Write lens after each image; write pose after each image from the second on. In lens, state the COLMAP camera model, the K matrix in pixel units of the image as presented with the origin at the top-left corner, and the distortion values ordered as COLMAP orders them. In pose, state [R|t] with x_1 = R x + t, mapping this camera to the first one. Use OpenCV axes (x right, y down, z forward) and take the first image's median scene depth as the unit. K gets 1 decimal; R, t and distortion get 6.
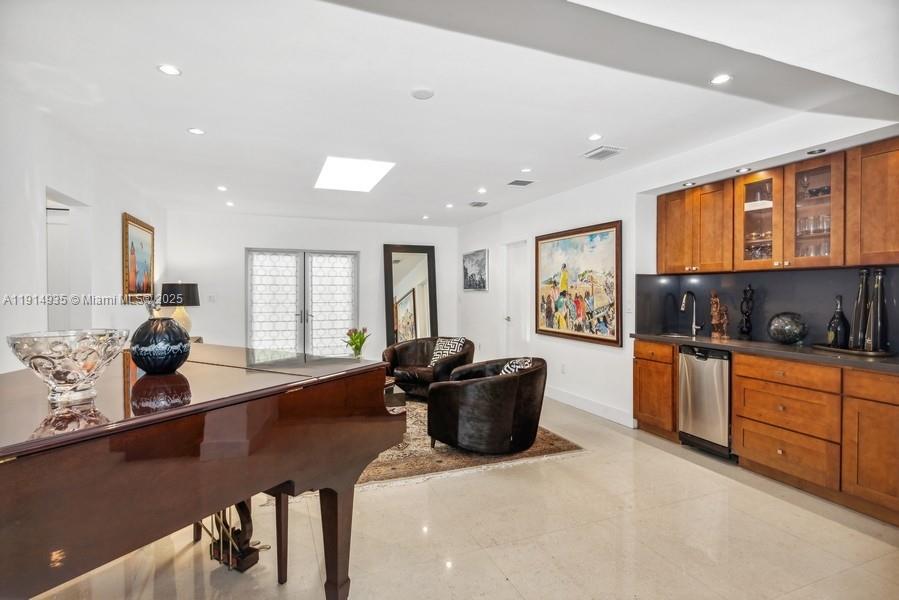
lens RADIAL K [[454.1, 0, 451.7], [0, 454.1, 294.1], [0, 0, 1]] dist [0.023615, 0.002271]
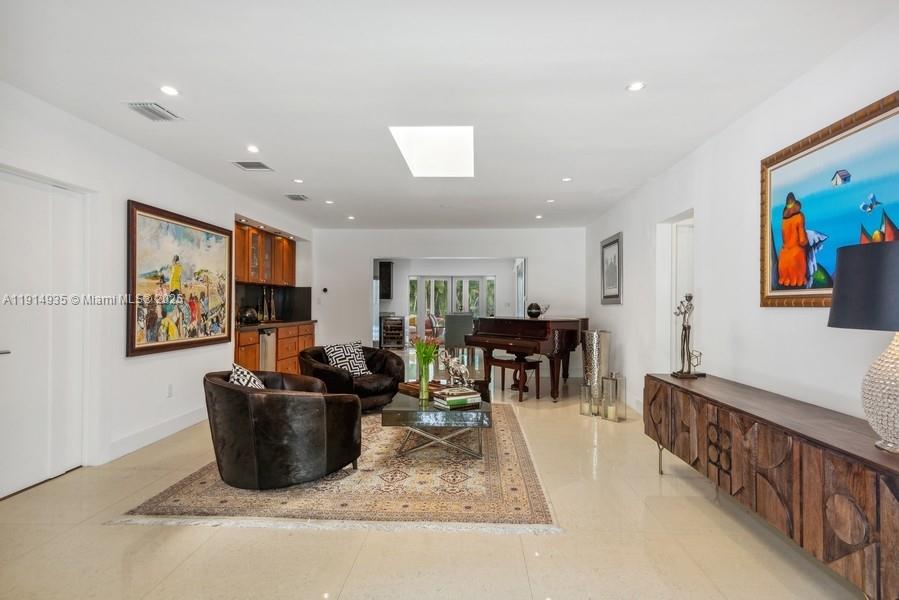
lens RADIAL K [[454.1, 0, 455.7], [0, 454.1, 301.0], [0, 0, 1]] dist [0.023615, 0.002271]
pose [[-0.909031, 0.000209, 0.416728, -0.567124], [0.000503, 1.000000, 0.000597, 0.012709], [-0.416728, 0.000752, -0.909031, 1.650050]]
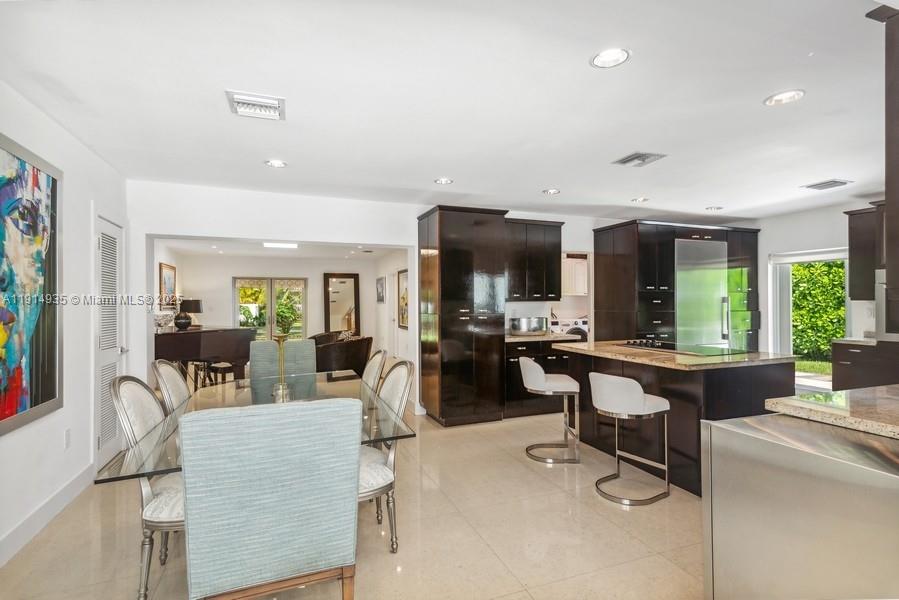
lens RADIAL K [[454.1, 0, 452.8], [0, 454.1, 297.8], [0, 0, 1]] dist [0.023615, 0.002271]
pose [[0.999776, -0.005255, -0.020487, 0.504048], [0.004877, 0.999817, -0.018490, 0.007668], [0.020580, 0.018386, 0.999619, -0.827769]]
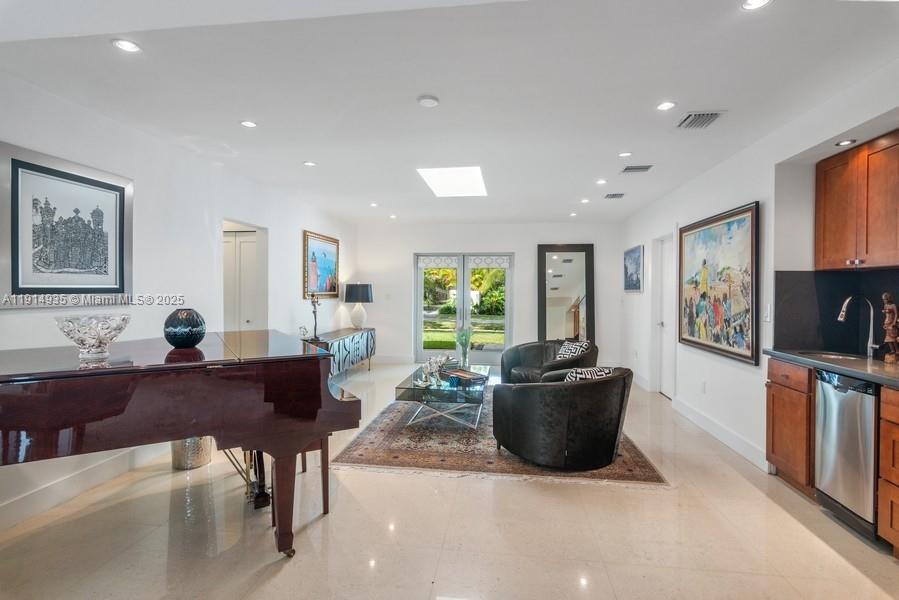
lens RADIAL K [[454.1, 0, 452.2], [0, 454.1, 293.8], [0, 0, 1]] dist [0.023615, 0.002271]
pose [[0.873647, 0.009135, -0.486475, 0.273487], [-0.009943, 0.999950, 0.000920, -0.001089], [0.486459, 0.004033, 0.873694, 0.063681]]
